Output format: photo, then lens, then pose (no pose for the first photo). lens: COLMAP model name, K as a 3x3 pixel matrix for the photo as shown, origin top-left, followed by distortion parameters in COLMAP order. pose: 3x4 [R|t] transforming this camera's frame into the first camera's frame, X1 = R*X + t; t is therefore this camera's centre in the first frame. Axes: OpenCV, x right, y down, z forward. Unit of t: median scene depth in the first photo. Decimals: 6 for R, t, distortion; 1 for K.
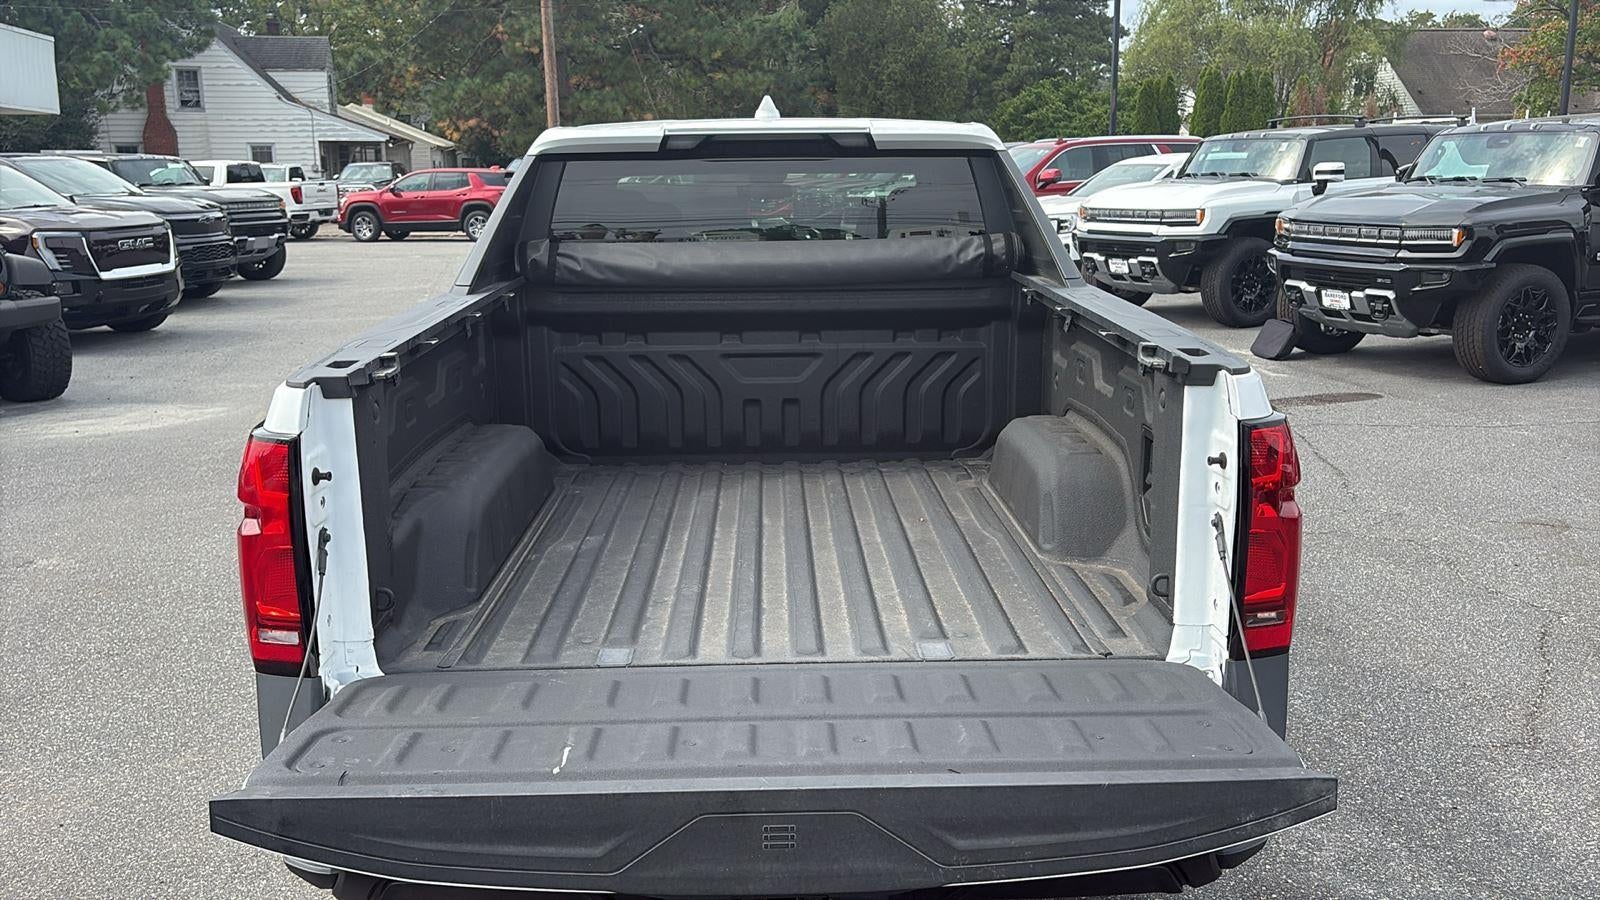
lens RADIAL K [[1400.0, 0, 804.7], [0, 1400.0, 445.7], [0, 0, 1]] dist [0.043032, -0.030522]
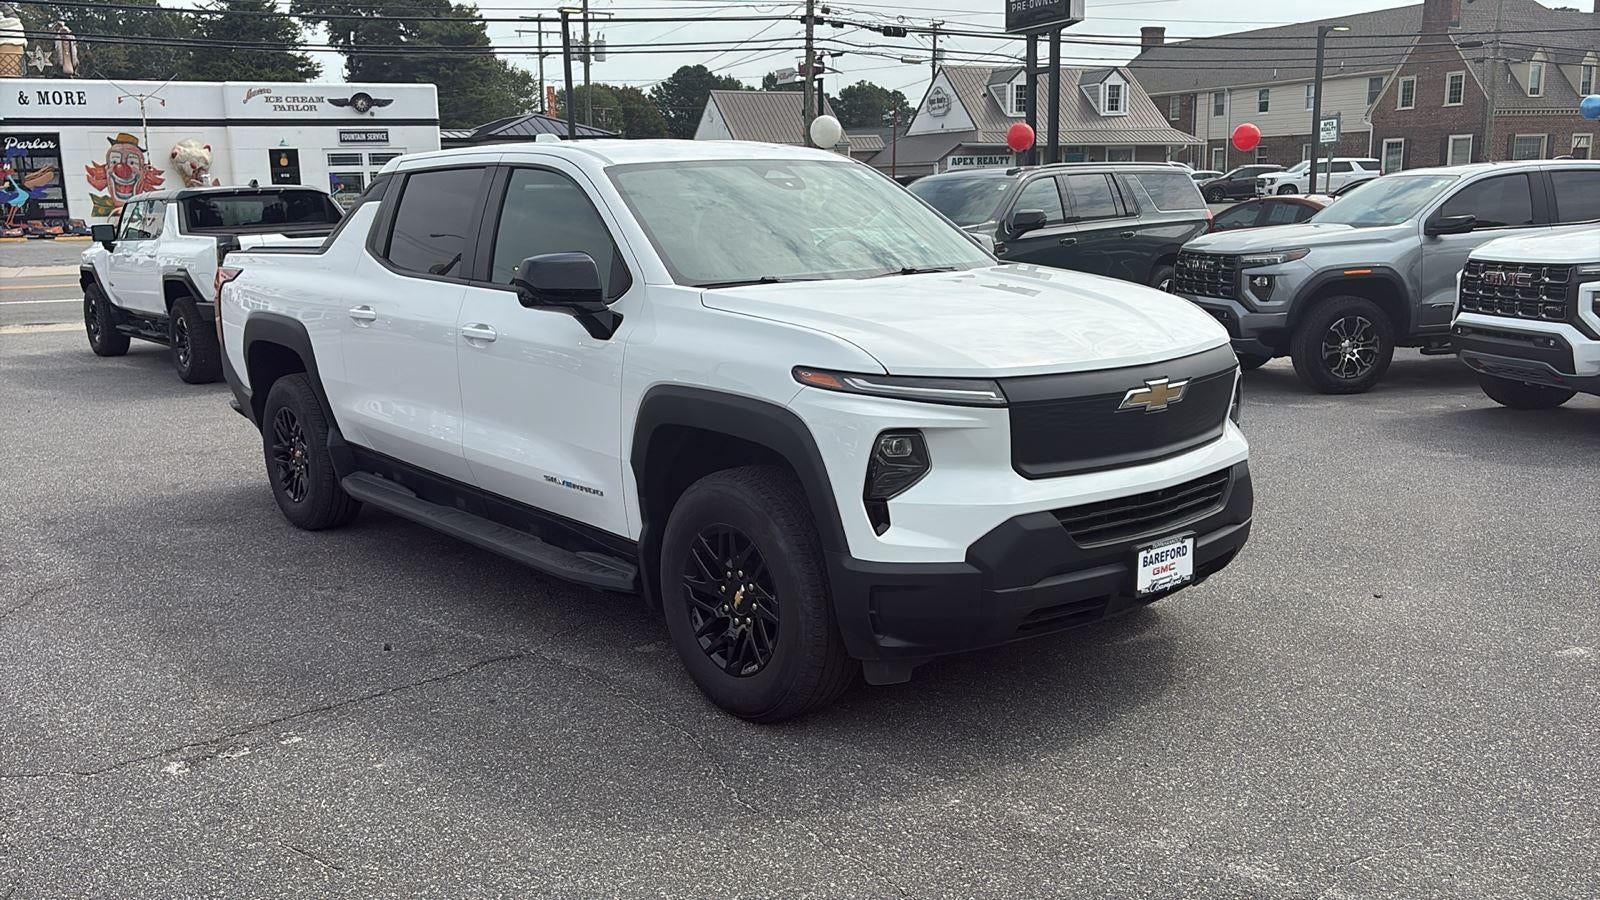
lens RADIAL K [[1400.0, 0, 784.2], [0, 1400.0, 449.8], [0, 0, 1]] dist [0.043032, -0.030522]
pose [[-0.785146, 0.141818, -0.602854, 0.185248], [-0.091687, 0.936083, 0.339620, -0.117538], [0.612486, 0.321926, -0.721959, 0.594129]]
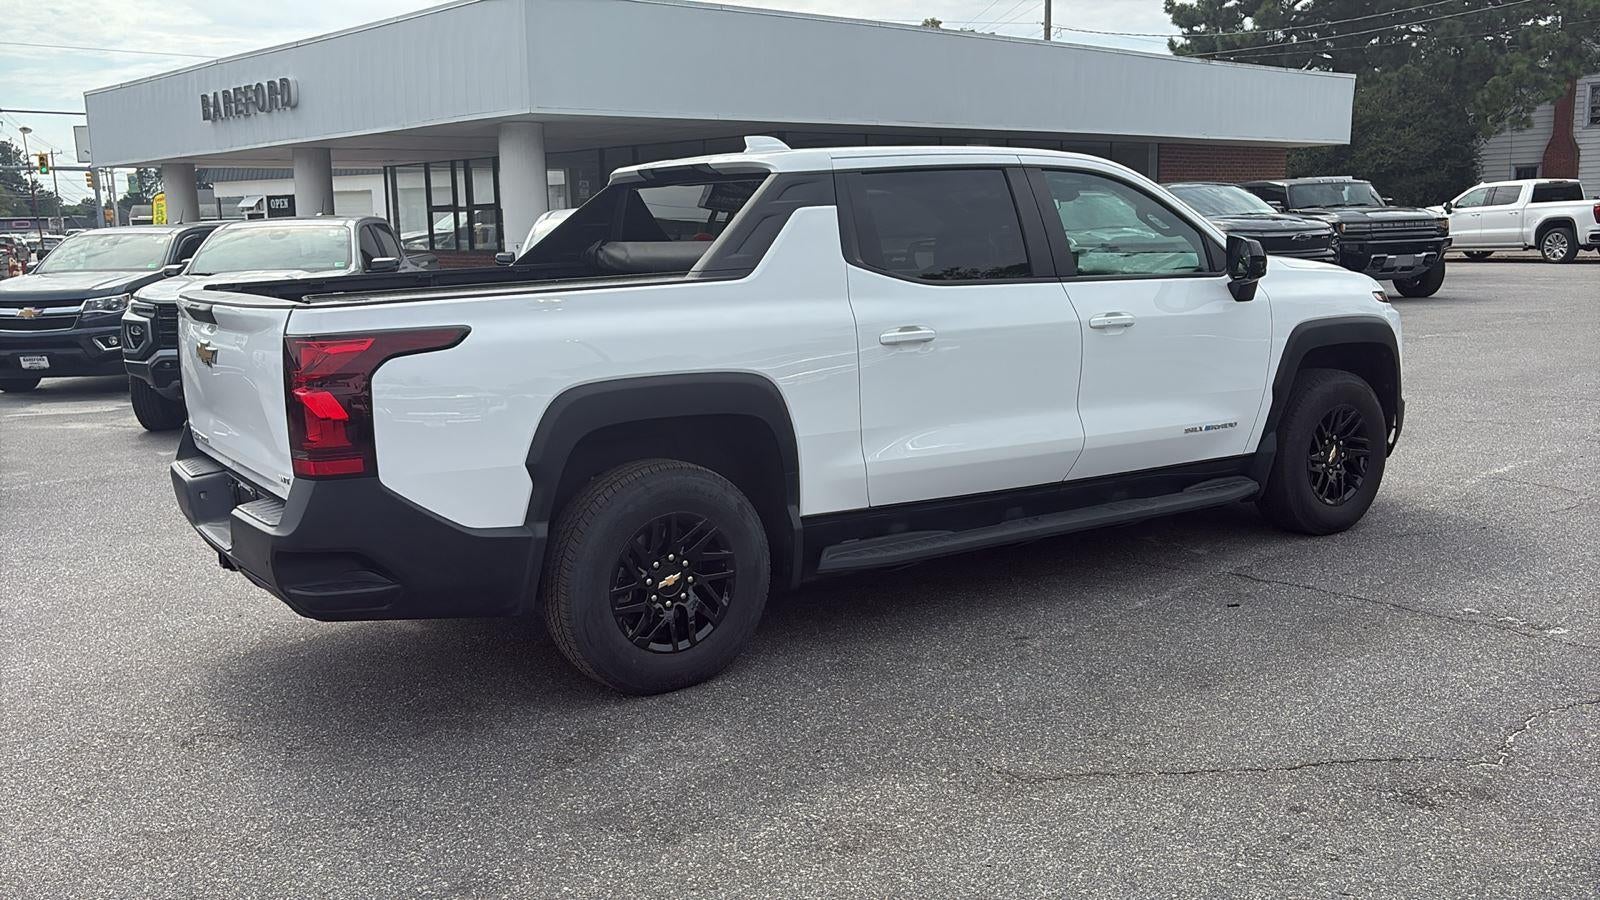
lens RADIAL K [[1400.0, 0, 775.4], [0, 1400.0, 433.1], [0, 0, 1]] dist [0.043032, -0.030522]
pose [[0.527372, 0.126489, -0.840166, 0.286822], [-0.146766, 0.987553, 0.056554, -0.011644], [0.836862, 0.093483, 0.539372, 0.079778]]
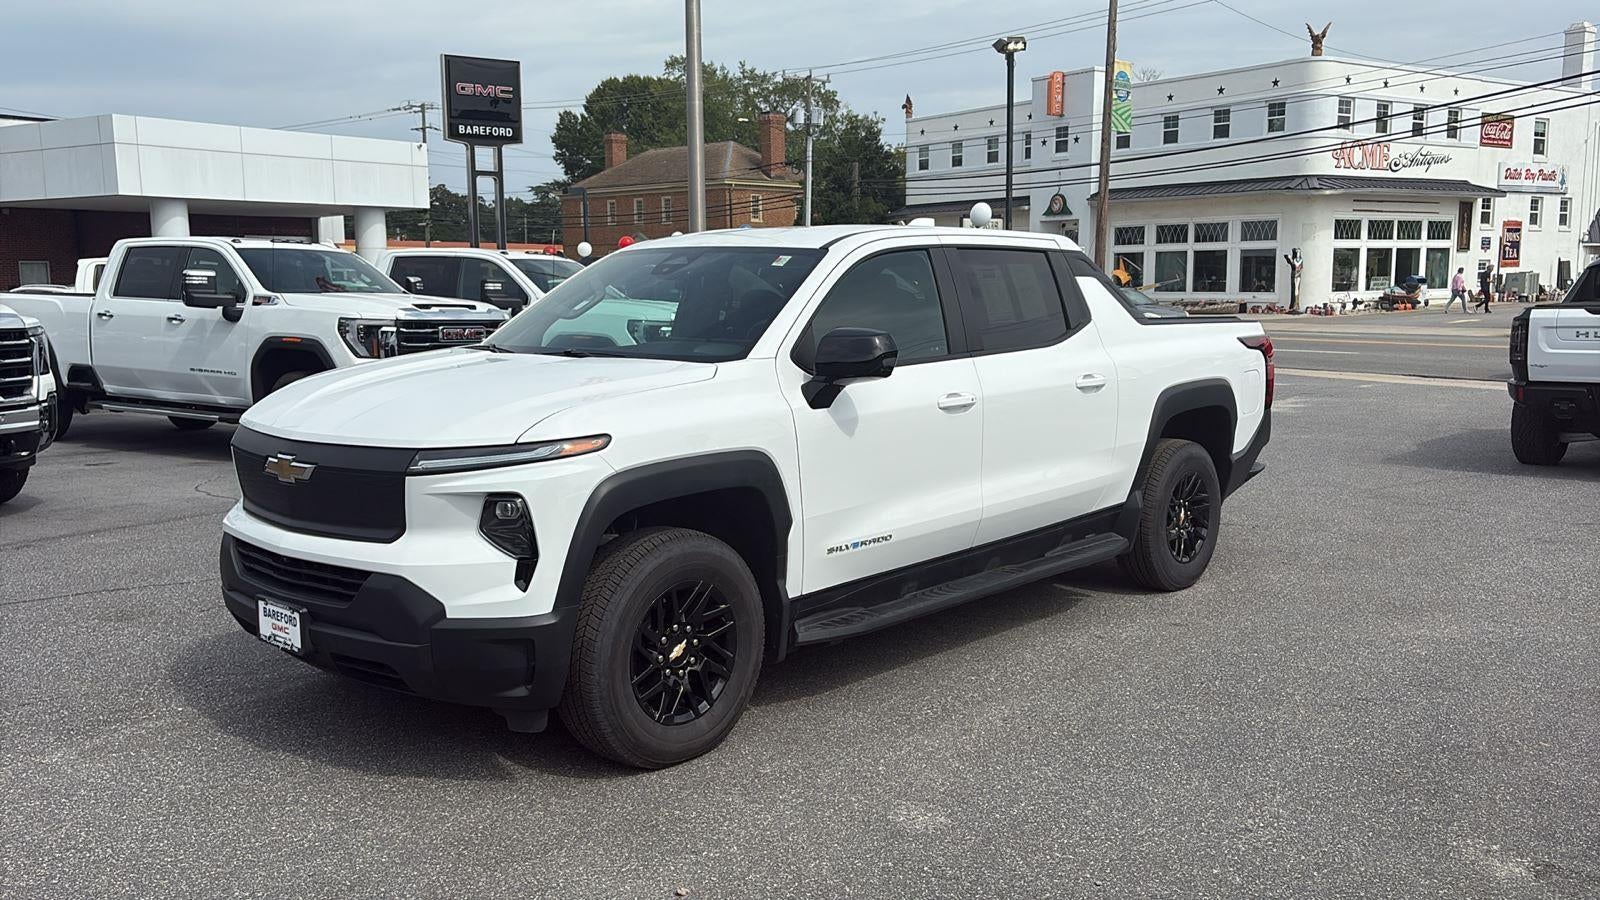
lens RADIAL K [[1400.0, 0, 807.5], [0, 1400.0, 460.8], [0, 0, 1]] dist [0.043032, -0.030522]
pose [[-0.729486, -0.076658, 0.679687, -0.261305], [0.146519, 0.953121, 0.264751, -0.107292], [-0.668119, 0.292719, -0.684056, 0.571066]]
